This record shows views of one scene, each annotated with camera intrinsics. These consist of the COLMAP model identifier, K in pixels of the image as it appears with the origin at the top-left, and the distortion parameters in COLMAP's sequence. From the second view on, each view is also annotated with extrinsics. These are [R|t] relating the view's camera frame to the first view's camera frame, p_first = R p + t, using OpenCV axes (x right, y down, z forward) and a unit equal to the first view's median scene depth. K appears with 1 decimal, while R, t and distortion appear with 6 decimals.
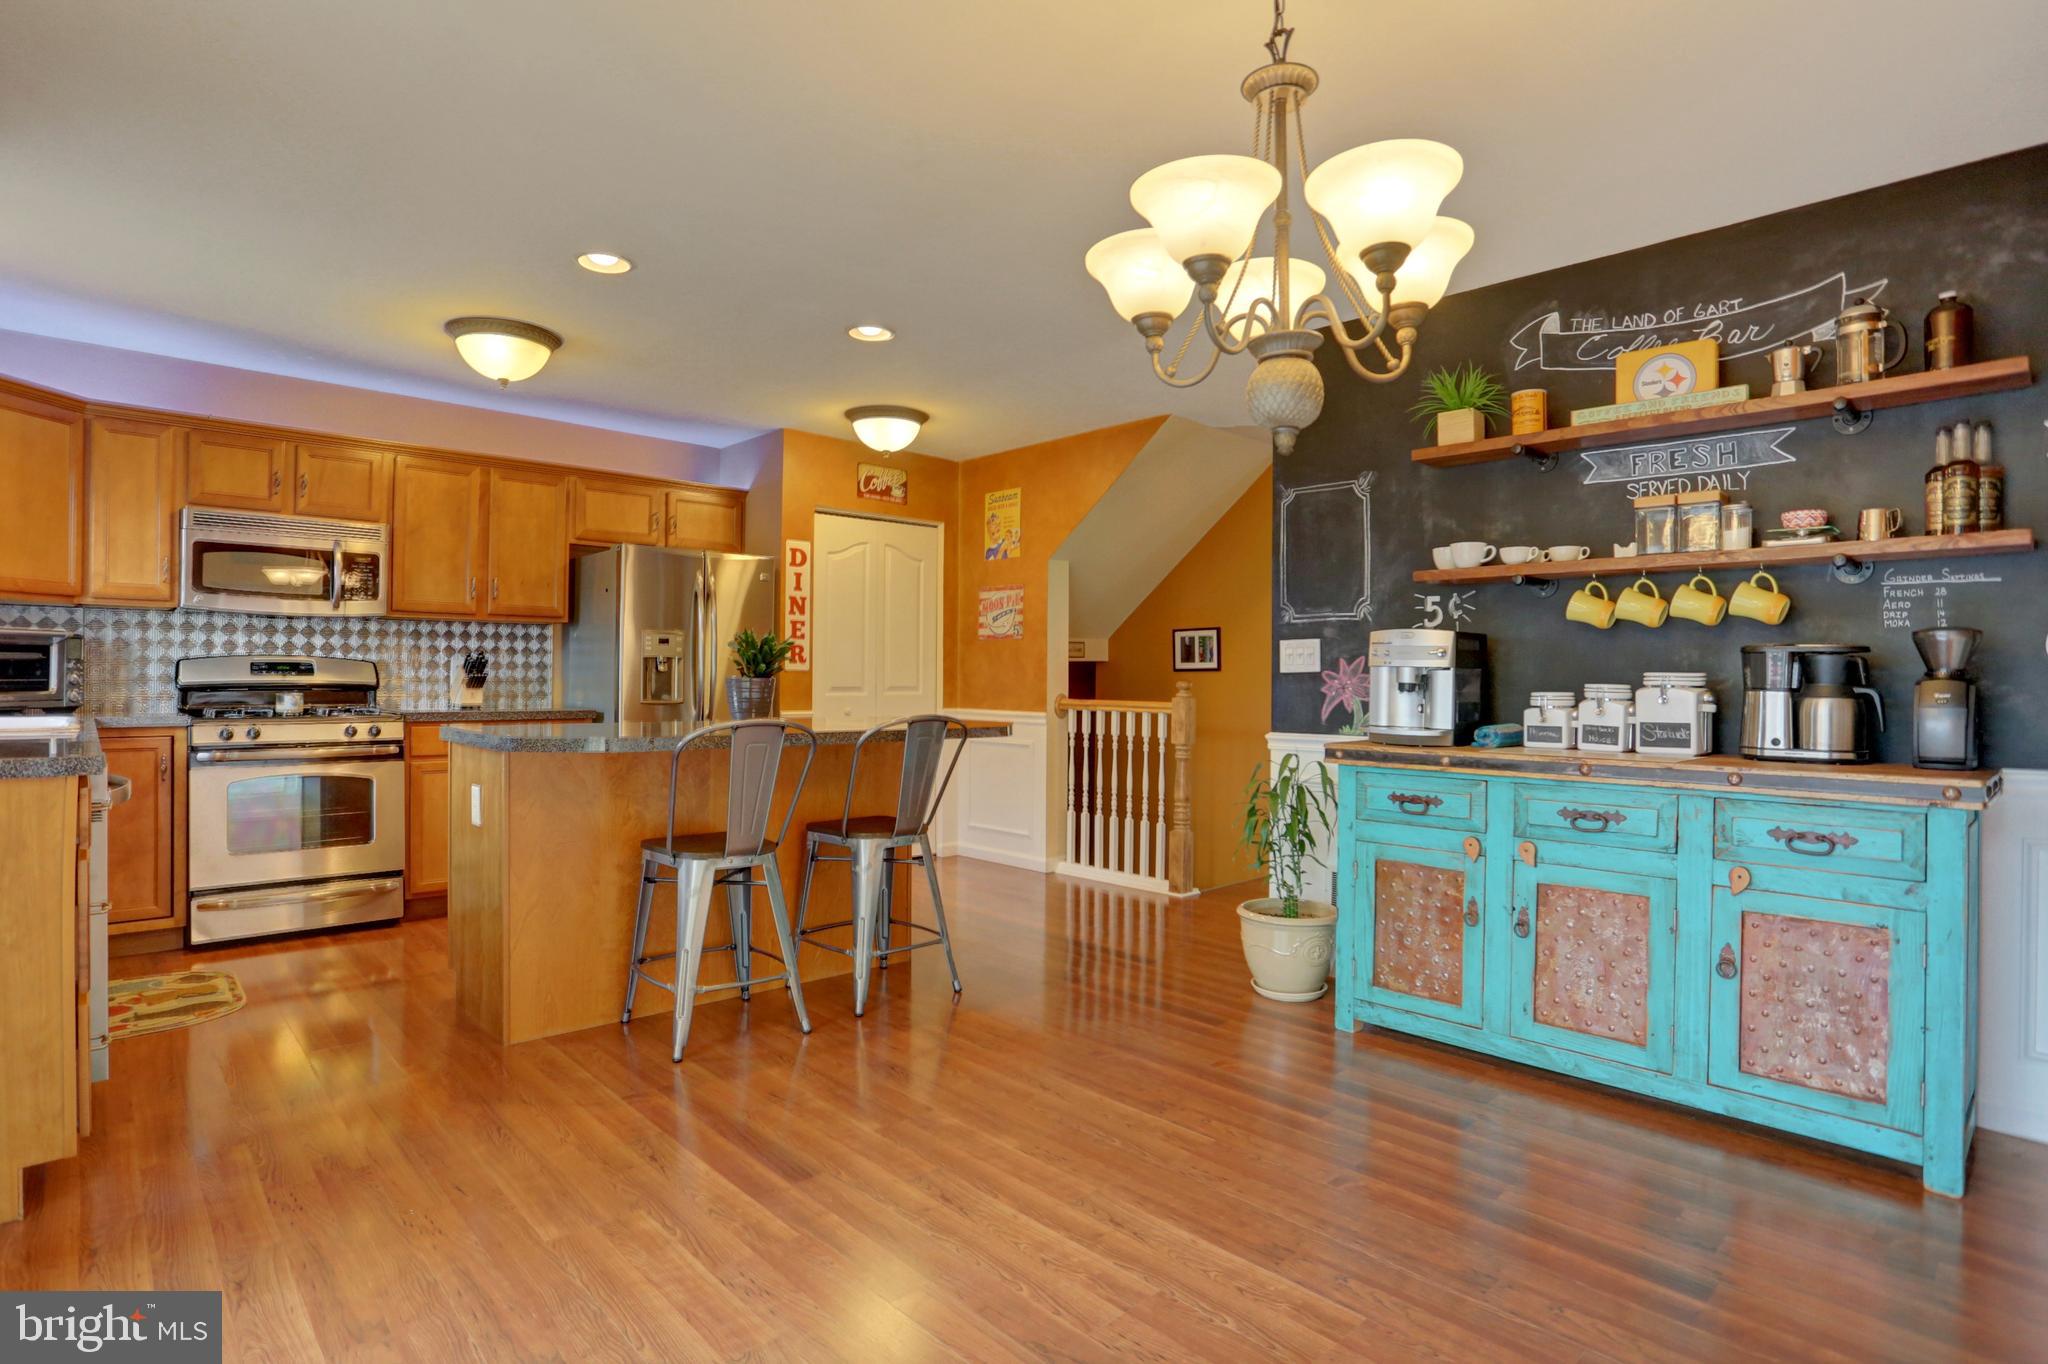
lens RADIAL K [[1040.9, 0, 1011.2], [0, 1040.9, 675.1], [0, 0, 1]] dist [-0.055232, 0.028815]
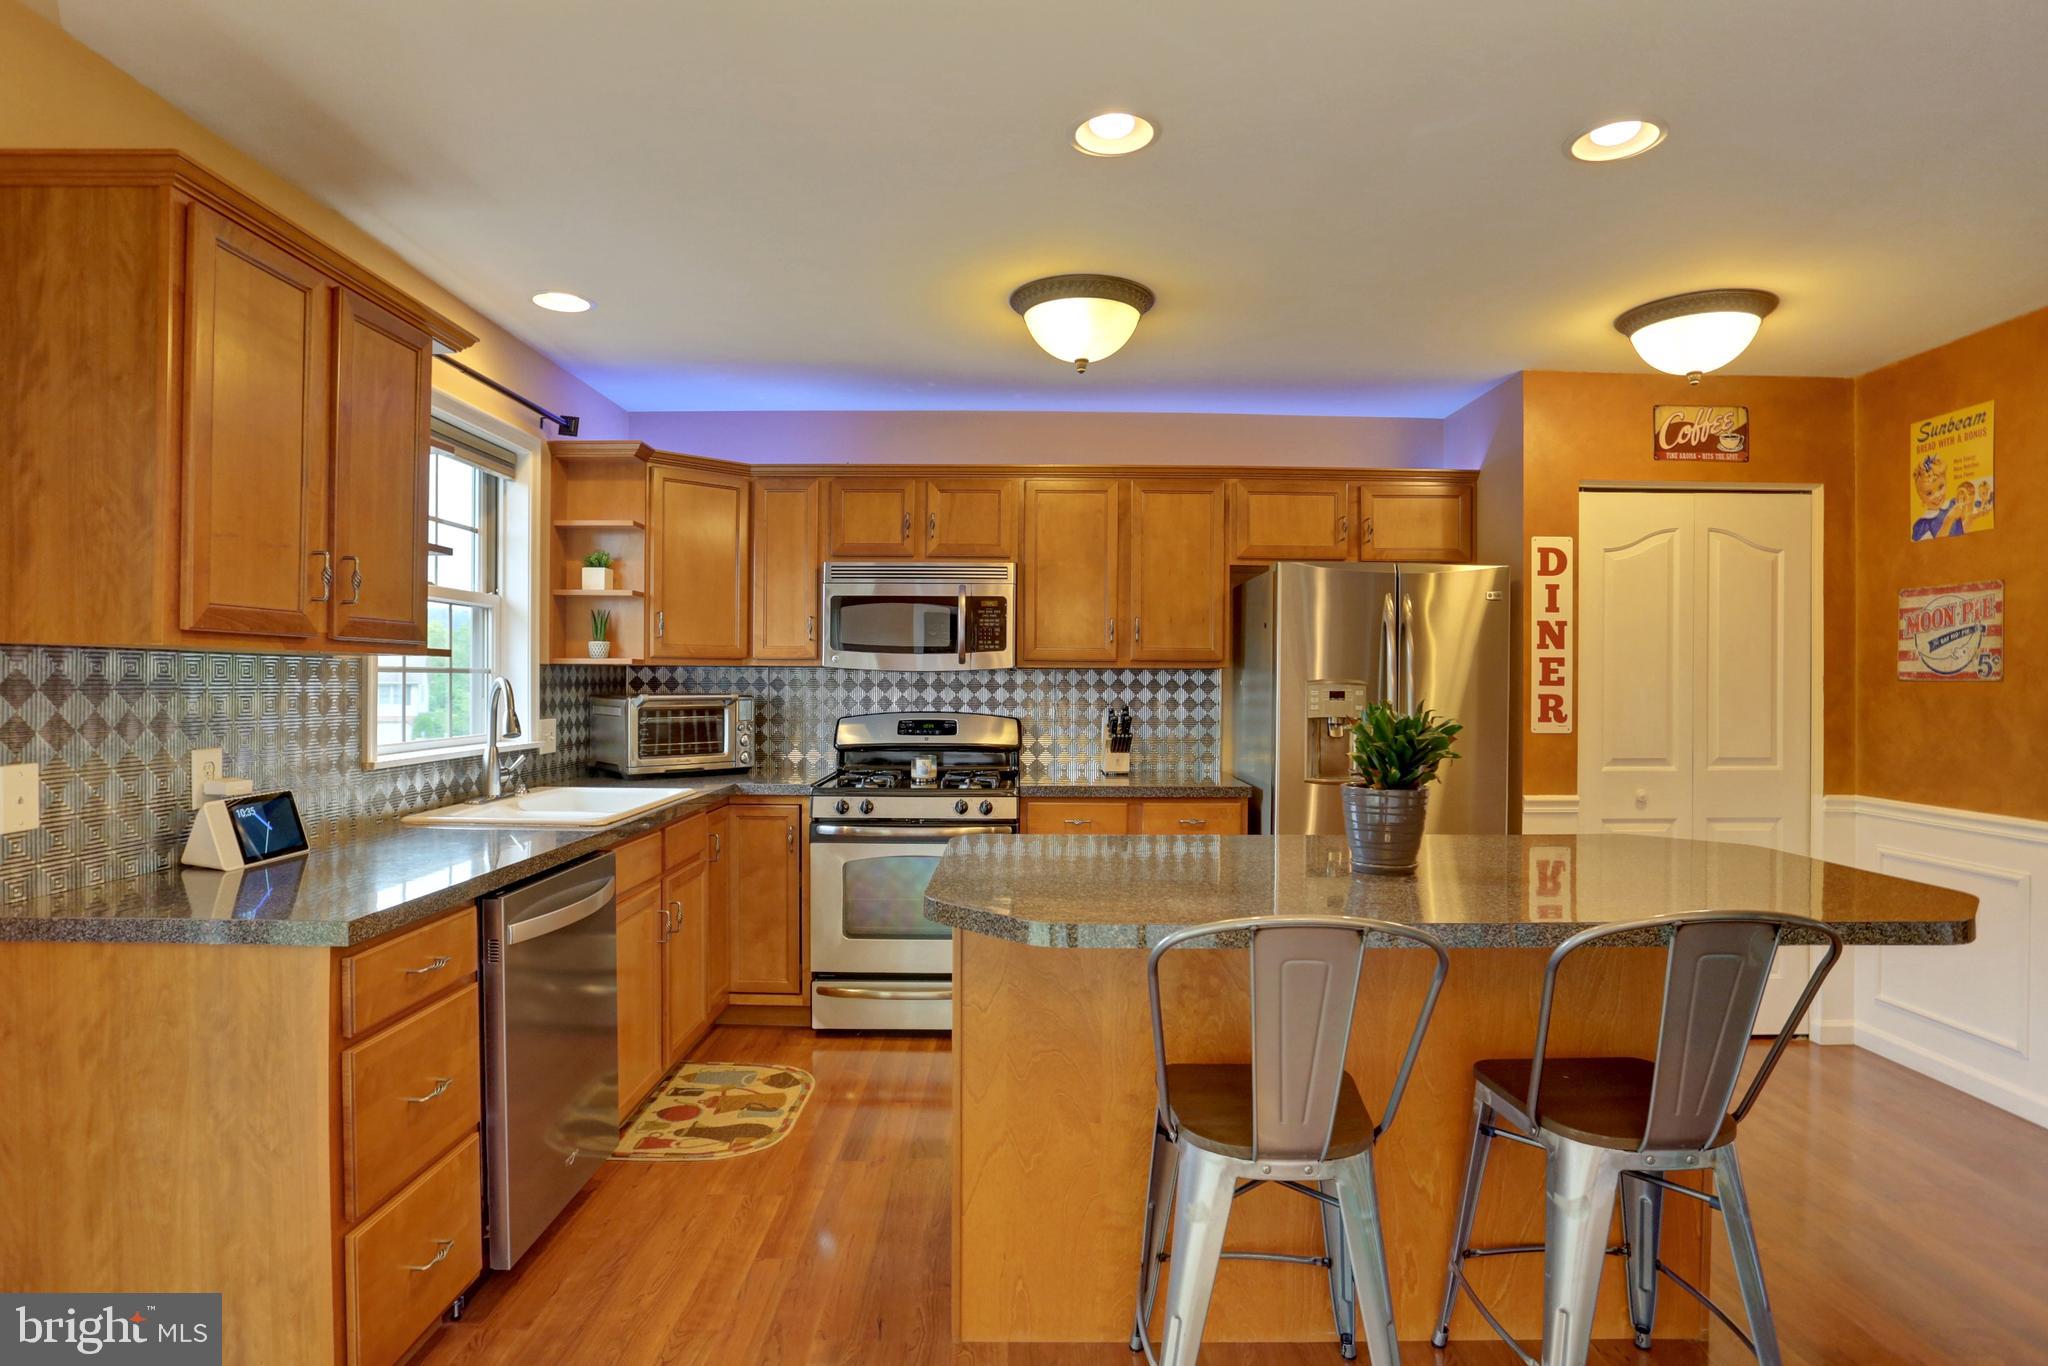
lens RADIAL K [[1073.6, 0, 1025.3], [0, 1073.6, 681.9], [0, 0, 1]] dist [-0.077210, 0.038839]
pose [[0.736439, -0.004389, -0.676490, 0.000626], [0.001285, 0.999986, -0.005090, -0.039100], [0.676503, 0.002880, 0.736434, 0.323441]]
